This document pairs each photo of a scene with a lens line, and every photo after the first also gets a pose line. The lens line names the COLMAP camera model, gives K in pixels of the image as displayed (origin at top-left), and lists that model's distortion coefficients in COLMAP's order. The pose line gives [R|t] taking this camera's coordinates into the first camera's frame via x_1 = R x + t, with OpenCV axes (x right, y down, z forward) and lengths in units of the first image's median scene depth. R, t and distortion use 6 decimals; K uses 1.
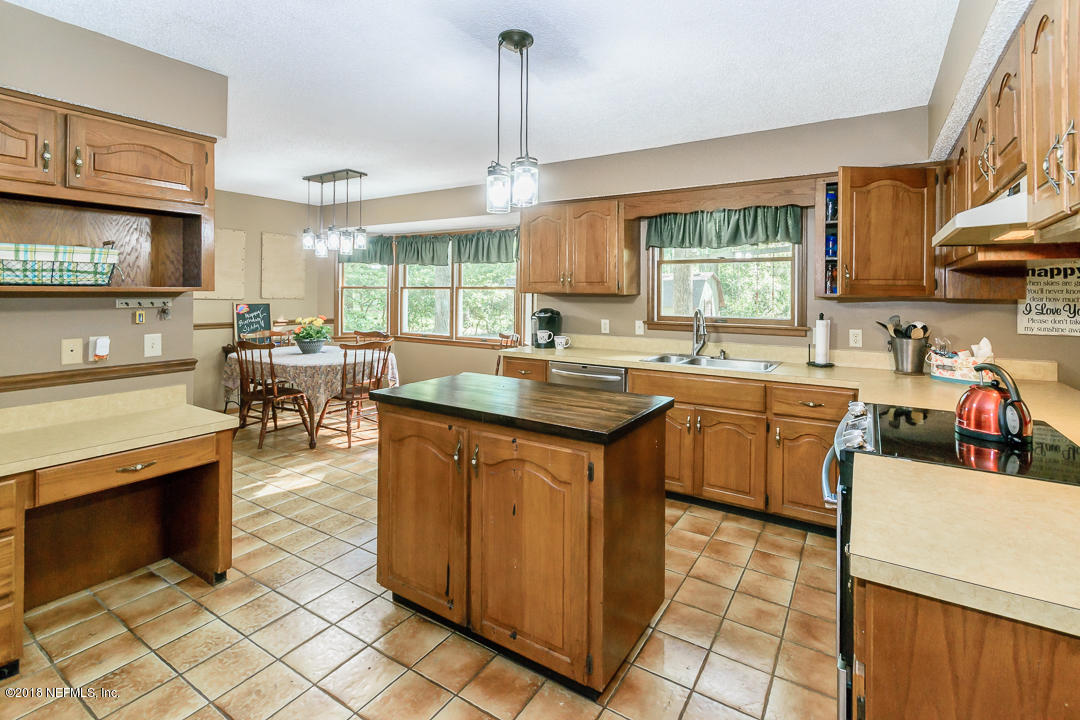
lens RADIAL K [[496.7, 0, 555.7], [0, 496.7, 285.6], [0, 0, 1]] dist [0.006386, 0.000480]
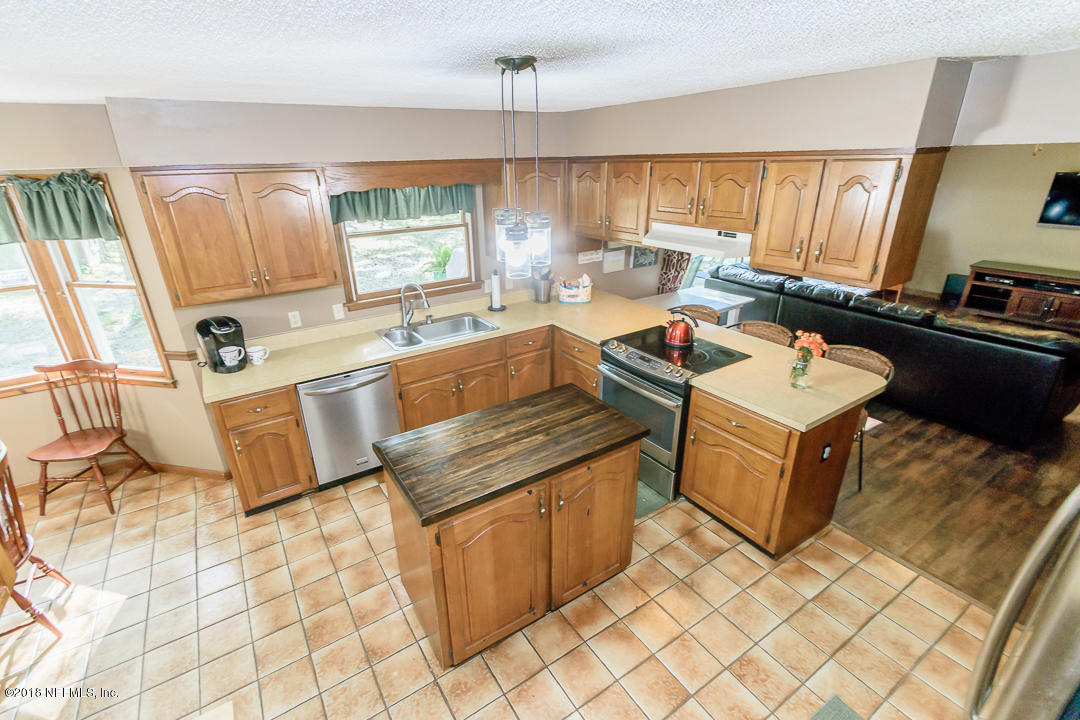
lens RADIAL K [[496.7, 0, 534.9], [0, 496.7, 363.0], [0, 0, 1]] dist [0.006386, 0.000480]
pose [[0.424601, -0.358629, 0.831324, -0.532913], [0.009785, 0.919968, 0.391872, -0.206993], [-0.905328, -0.158255, 0.394129, 0.329451]]
